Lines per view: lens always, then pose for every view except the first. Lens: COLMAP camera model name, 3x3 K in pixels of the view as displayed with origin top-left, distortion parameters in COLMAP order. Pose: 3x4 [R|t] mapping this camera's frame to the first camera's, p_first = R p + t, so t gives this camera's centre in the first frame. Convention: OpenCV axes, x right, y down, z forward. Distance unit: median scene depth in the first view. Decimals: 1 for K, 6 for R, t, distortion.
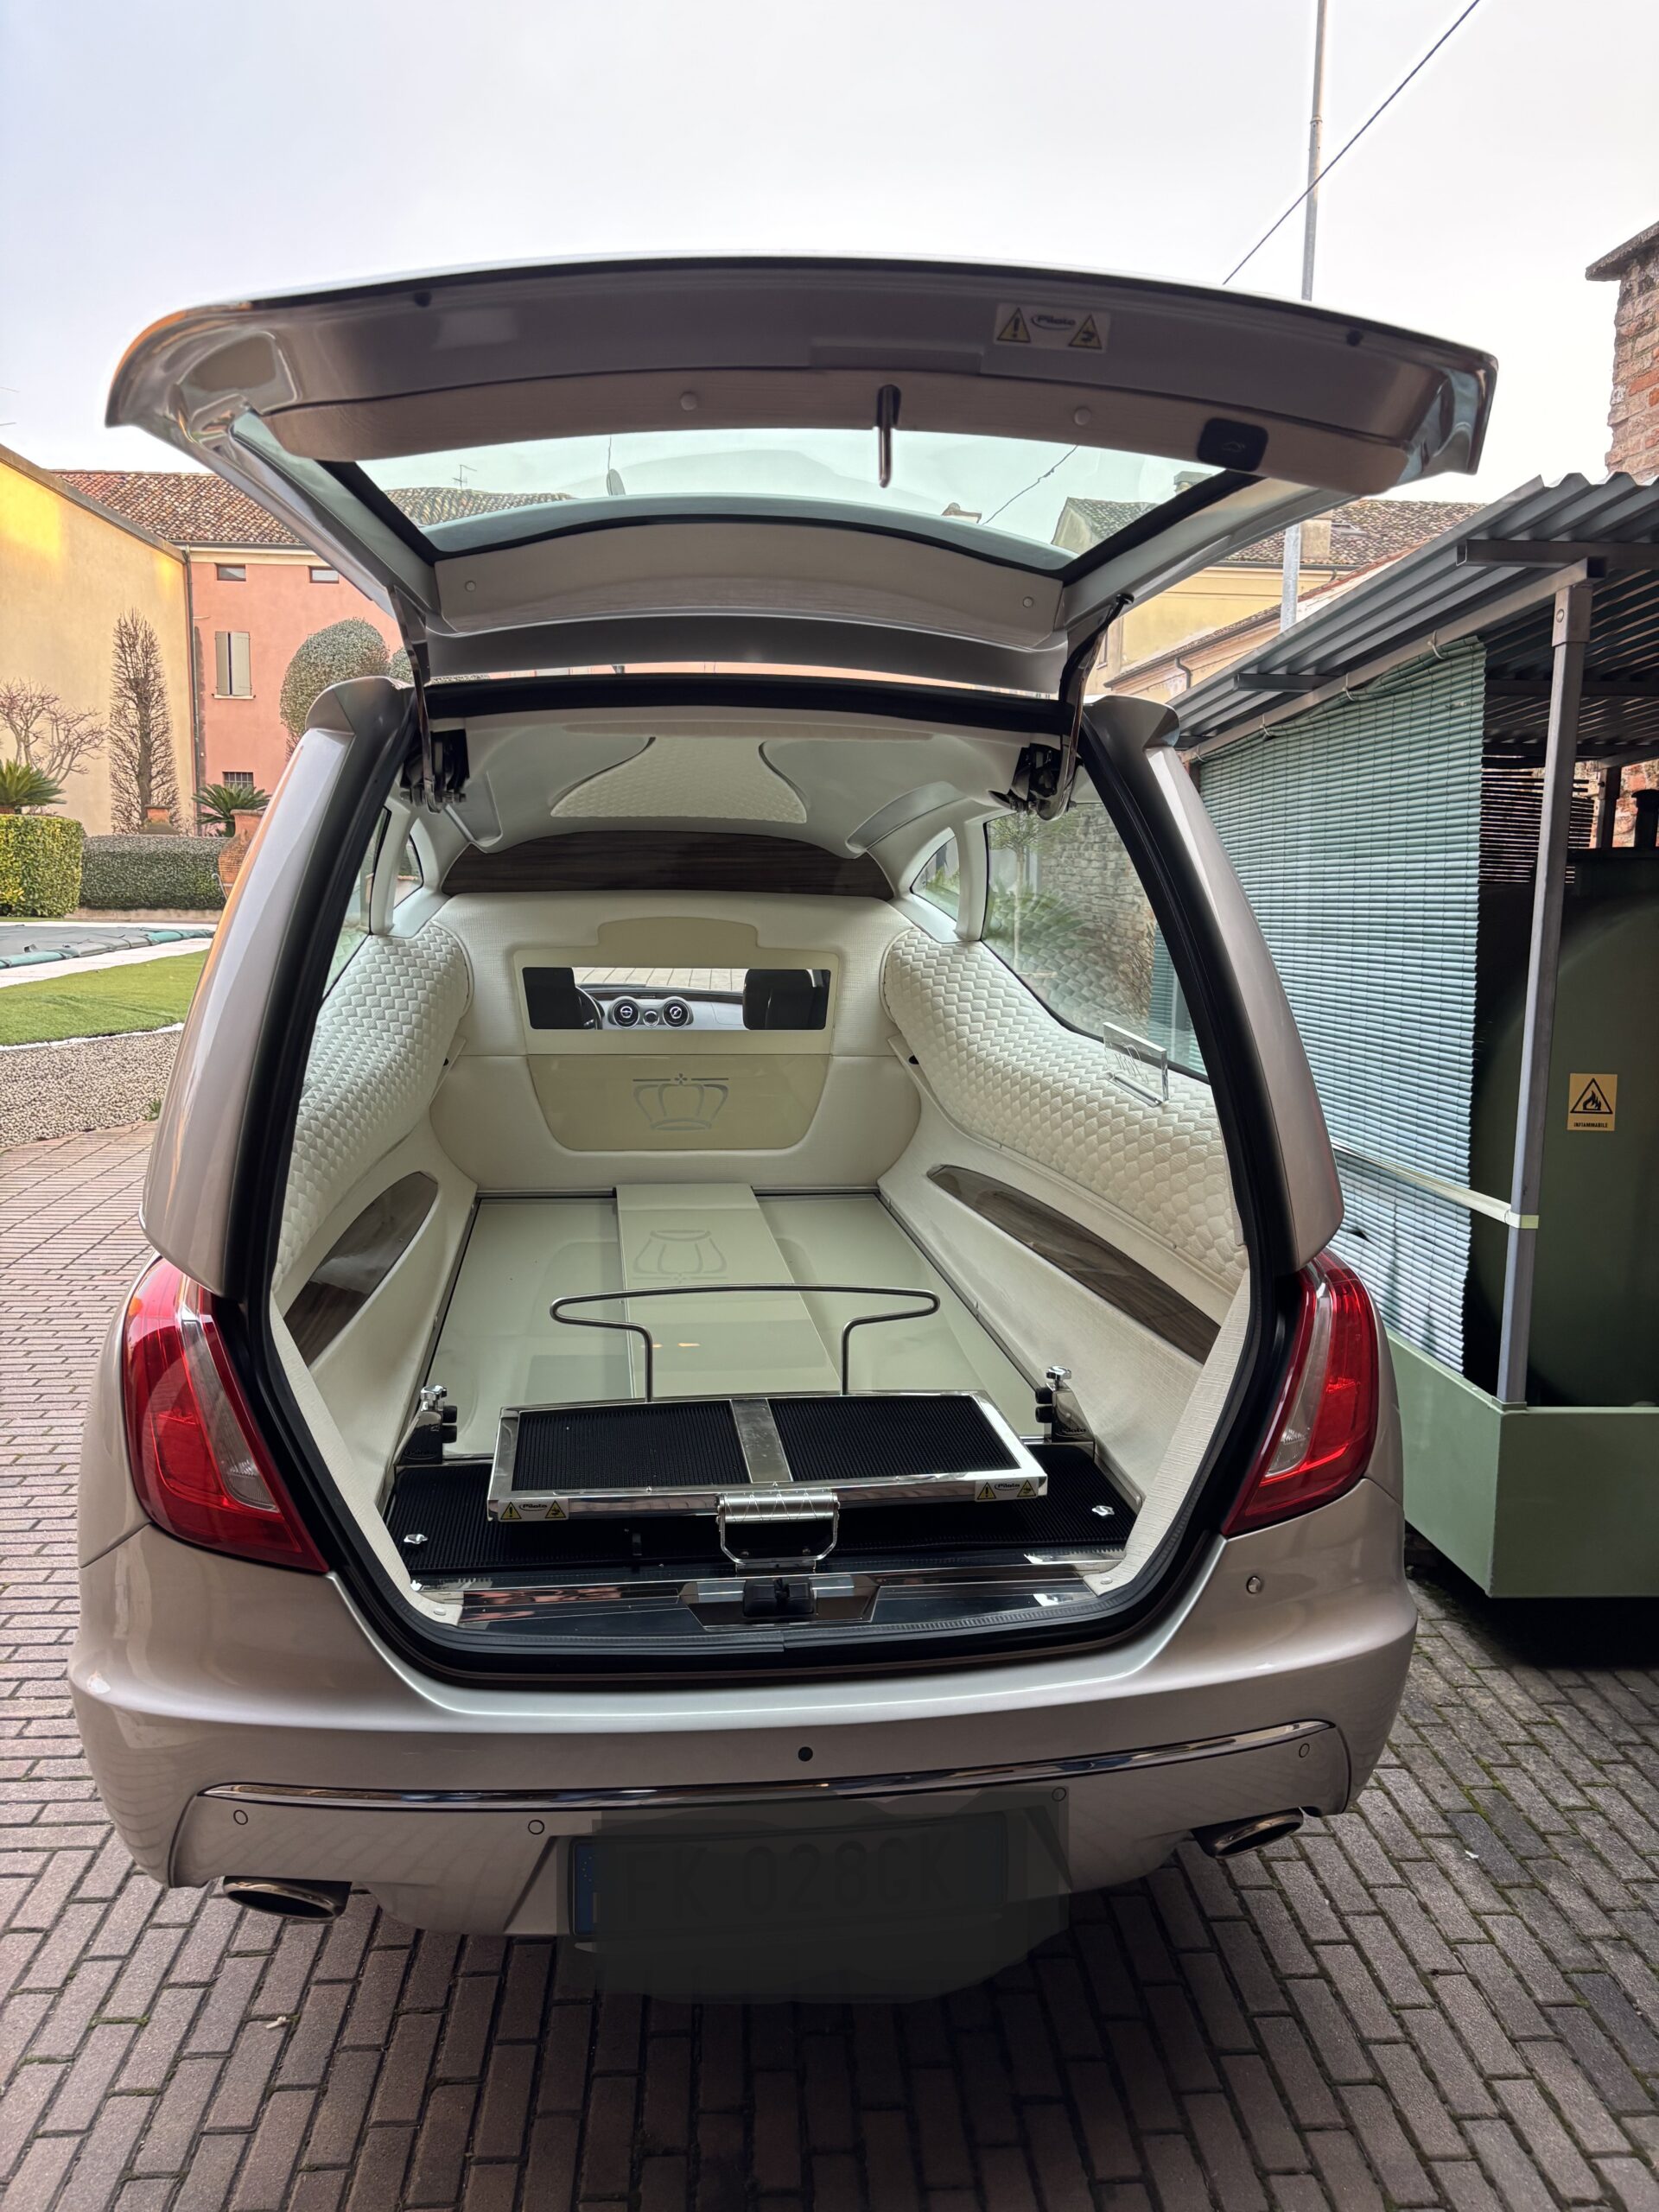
lens RADIAL K [[1598.2, 0, 829.5], [0, 1598.2, 1106.0], [0, 0, 1]] dist [0.022829, 0.000497]
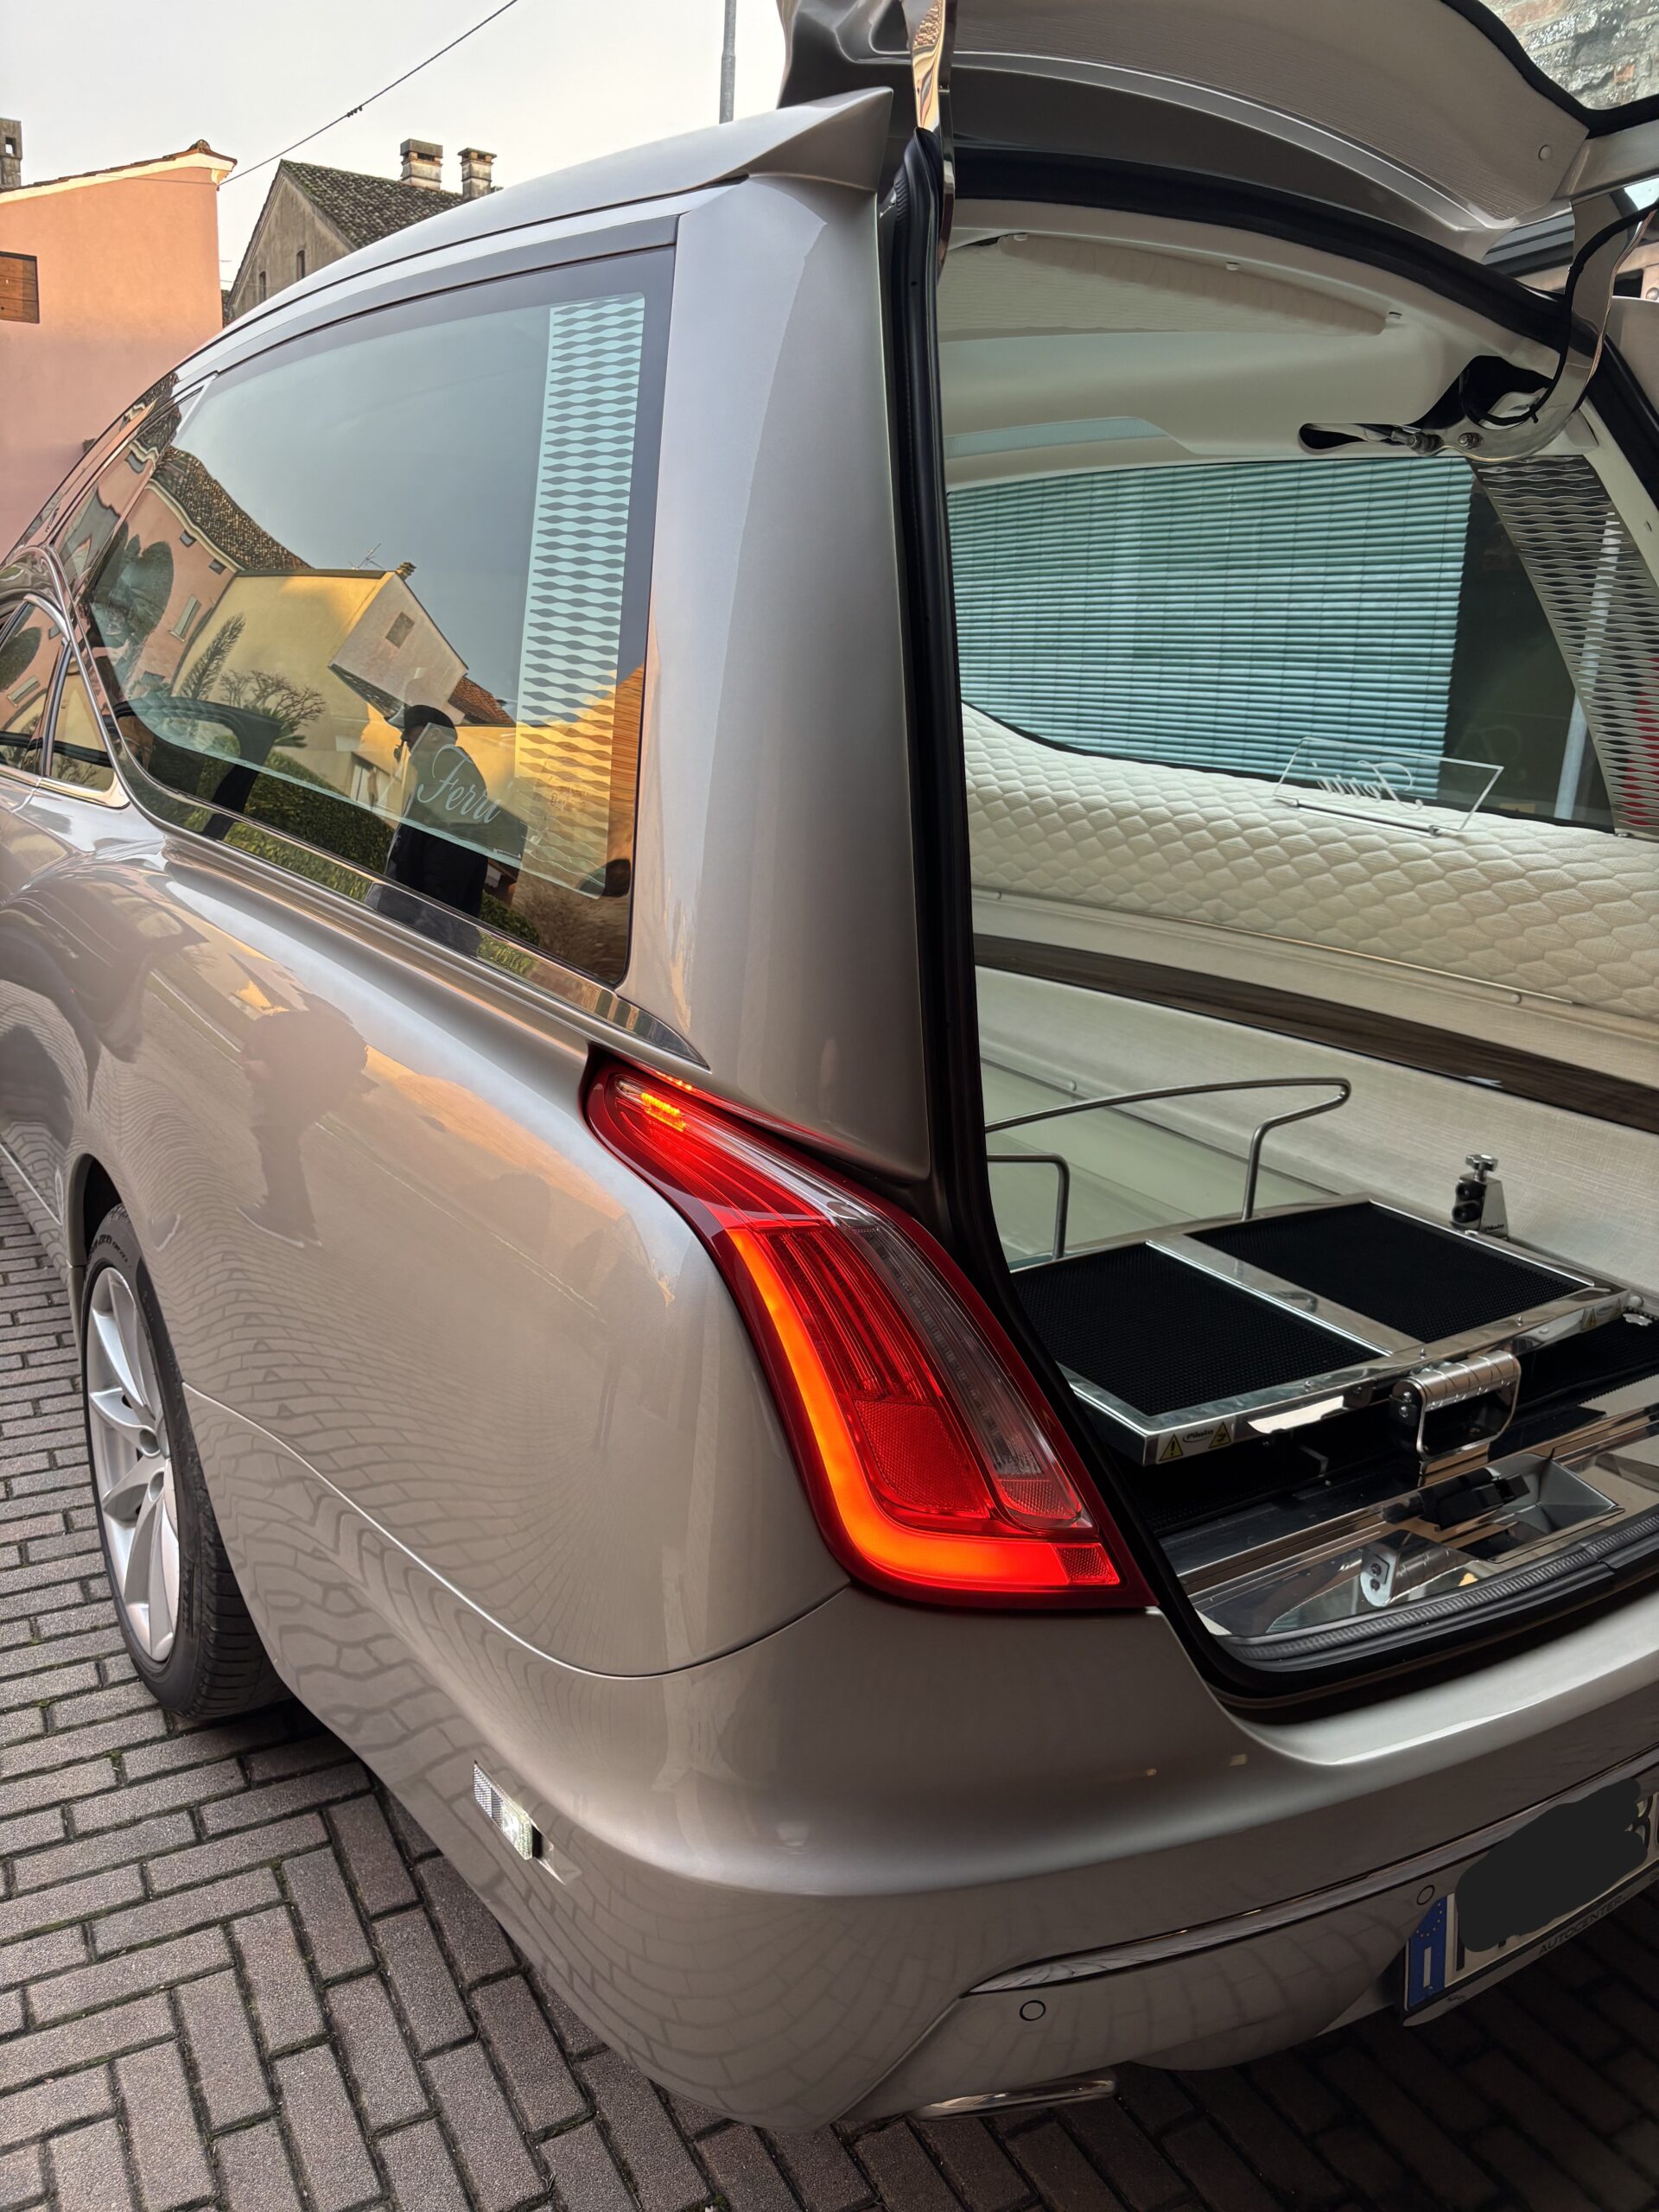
lens RADIAL K [[1629.6, 0, 827.1], [0, 1629.6, 1049.6], [0, 0, 1]] dist [-0.001557, -0.001740]
pose [[0.905230, -0.069841, 0.419143, -0.349682], [0.019661, 0.992228, 0.122872, -0.000349], [-0.424466, -0.102987, 0.899568, 0.266313]]
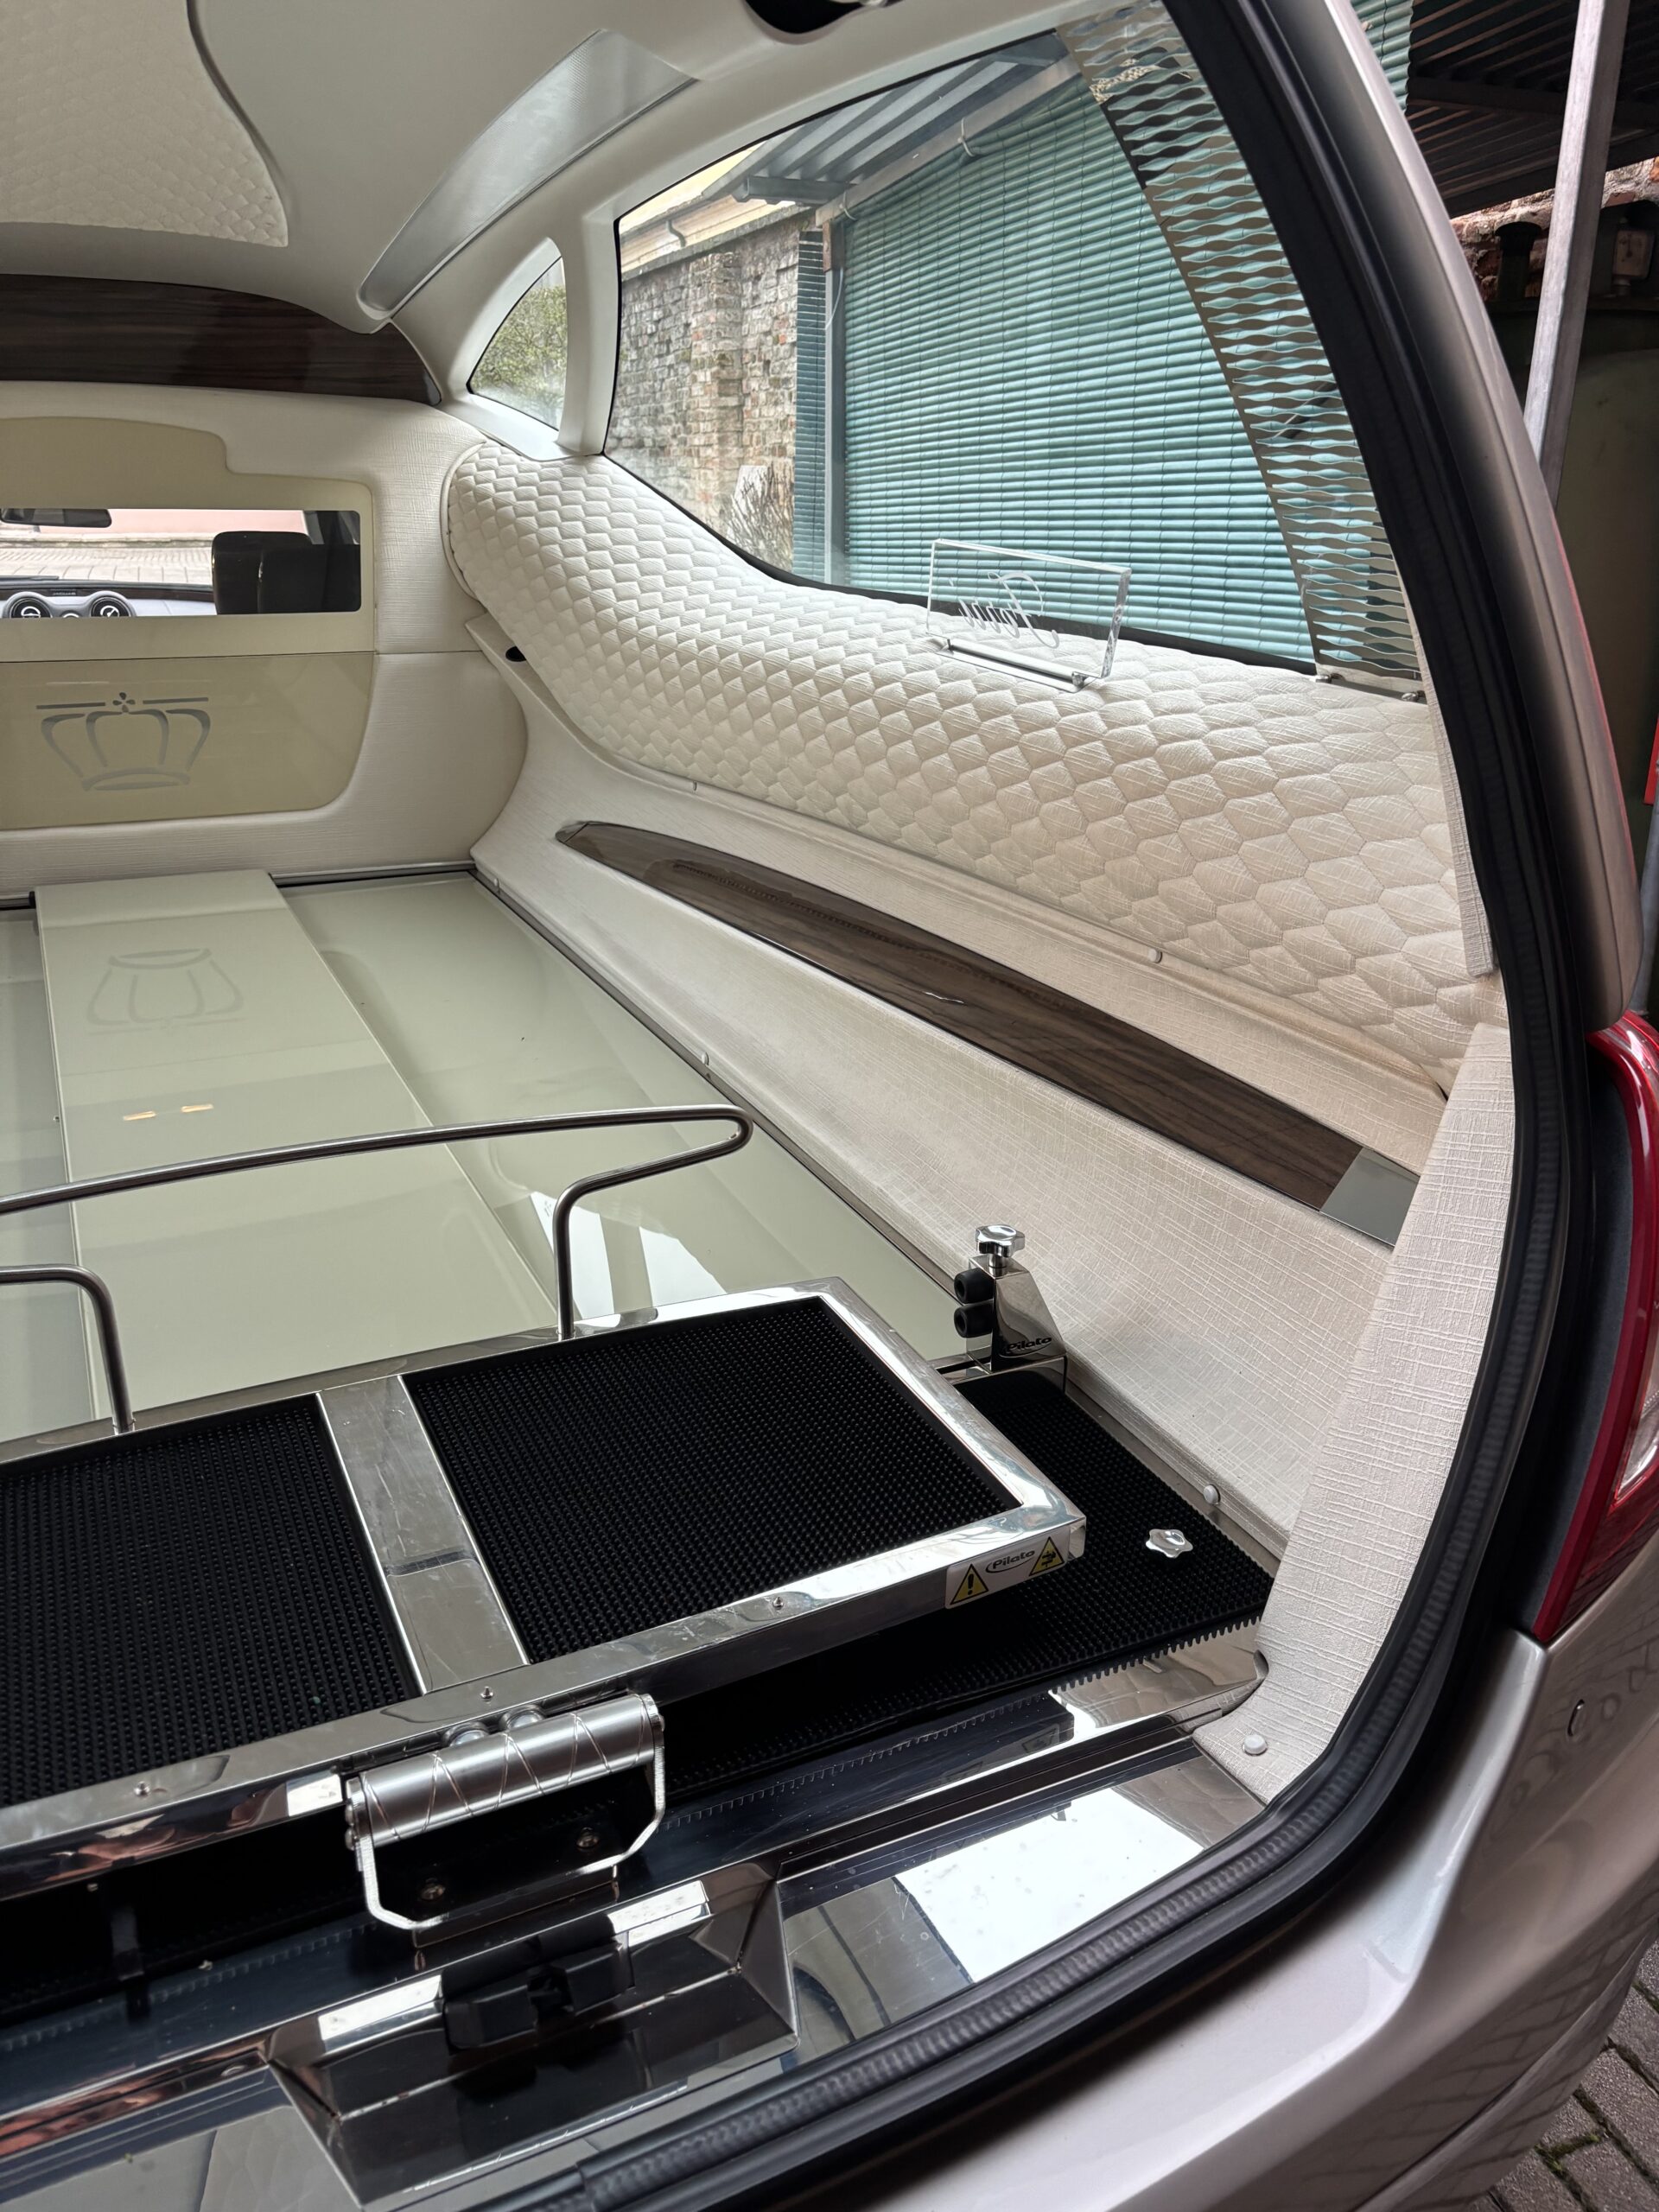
lens RADIAL K [[1653.0, 0, 829.5], [0, 1653.0, 1106.0], [0, 0, 1]] dist [0.036008, -0.062393]
pose [[0.957015, -0.108926, 0.268809, -0.028069], [0.048472, 0.973831, 0.222044, 0.006399], [-0.285961, -0.199470, 0.937250, 0.367387]]
